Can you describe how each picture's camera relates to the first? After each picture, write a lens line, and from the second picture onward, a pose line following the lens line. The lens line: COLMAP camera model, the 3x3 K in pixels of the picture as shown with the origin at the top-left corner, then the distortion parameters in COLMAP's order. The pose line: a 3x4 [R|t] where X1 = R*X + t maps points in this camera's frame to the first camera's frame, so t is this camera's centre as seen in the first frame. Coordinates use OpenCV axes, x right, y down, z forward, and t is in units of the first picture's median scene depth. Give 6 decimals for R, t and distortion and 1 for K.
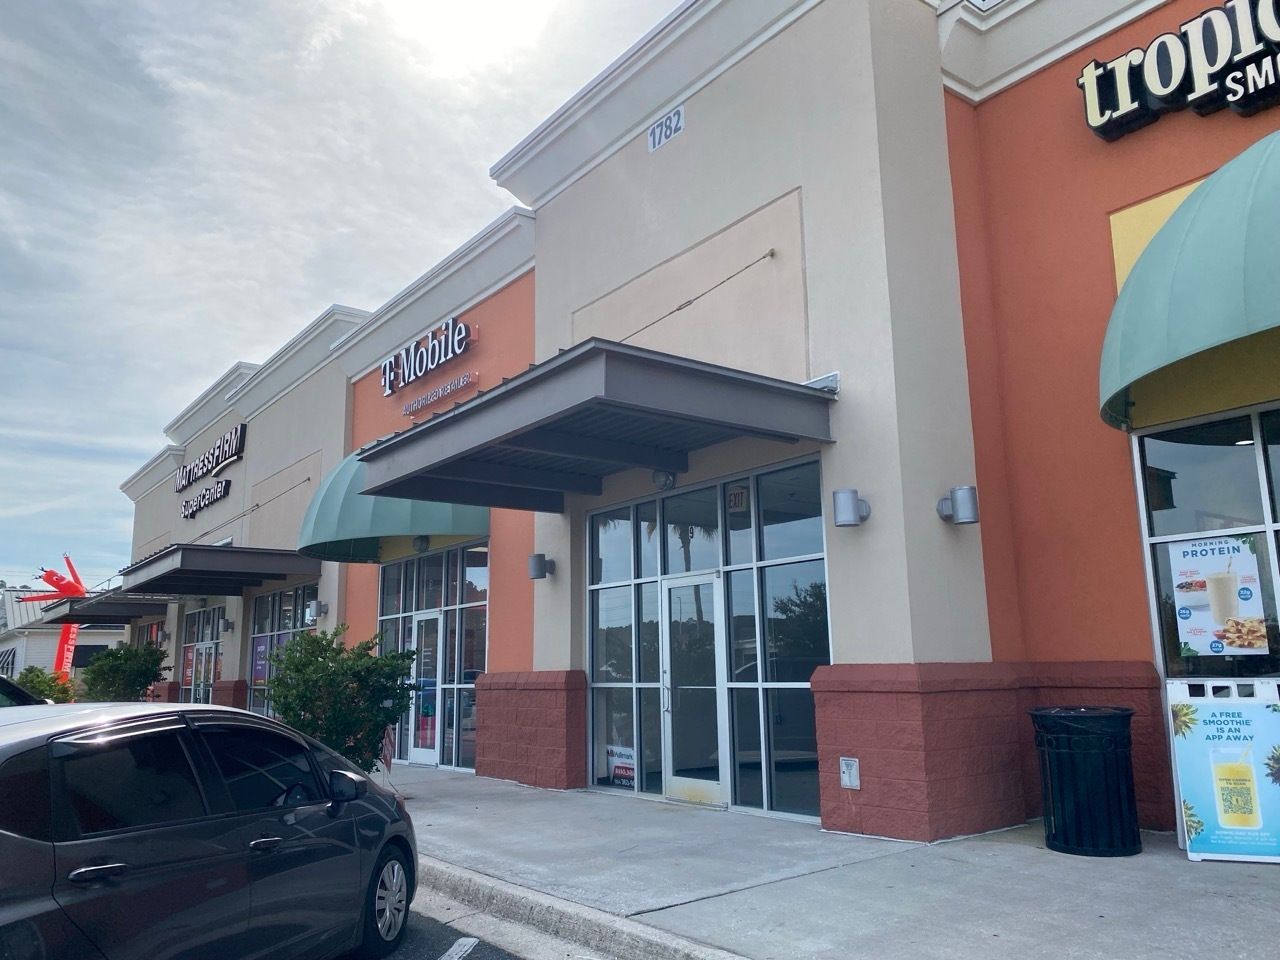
lens RADIAL K [[962.4, 0, 638.3], [0, 962.4, 483.8], [0, 0, 1]] dist [0.006415, 0.002675]
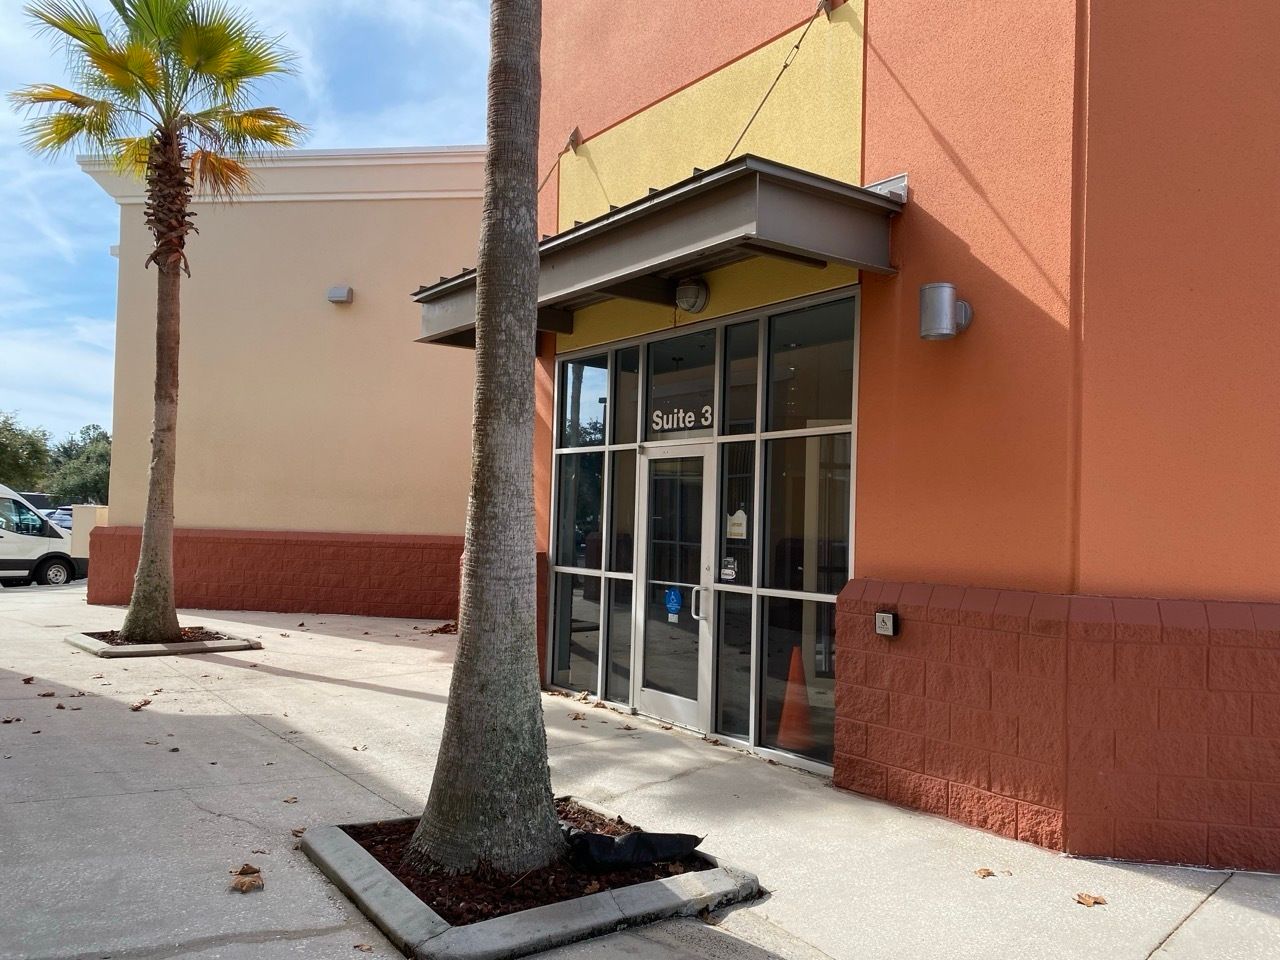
lens RADIAL K [[962.4, 0, 638.3], [0, 962.4, 483.8], [0, 0, 1]] dist [0.006415, 0.002675]
pose [[0.999038, 0.041739, -0.013487, 0.043252], [-0.039165, 0.987257, 0.154241, 0.009255], [0.019753, -0.153565, 0.987941, 0.273246]]
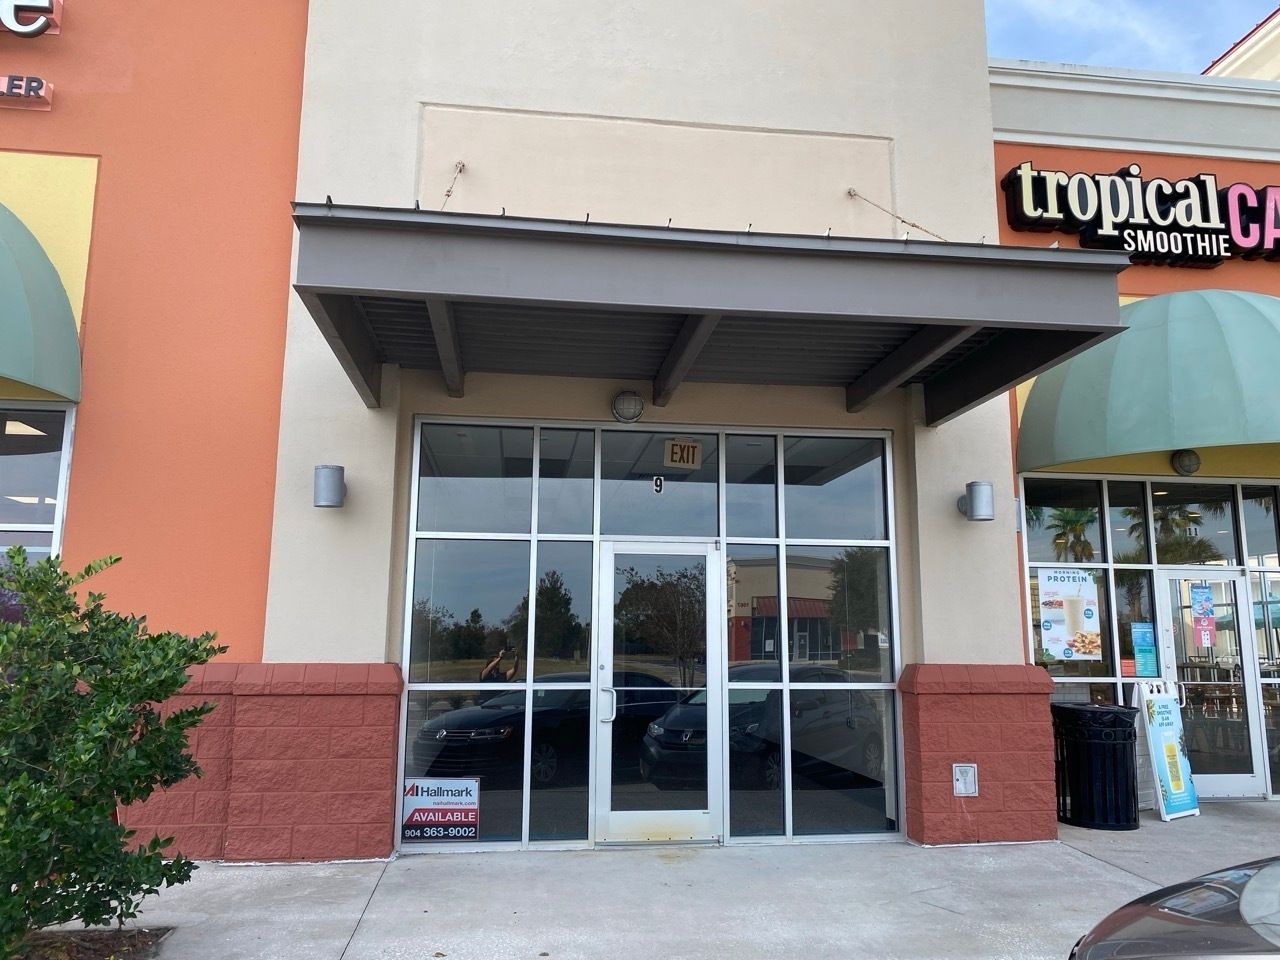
lens RADIAL K [[962.4, 0, 638.3], [0, 962.4, 483.8], [0, 0, 1]] dist [0.006415, 0.002675]
pose [[0.500840, 0.163686, 0.849921, -0.752400], [-0.178941, 0.980323, -0.083354, 0.145323], [-0.846841, -0.110338, 0.520275, 0.776314]]
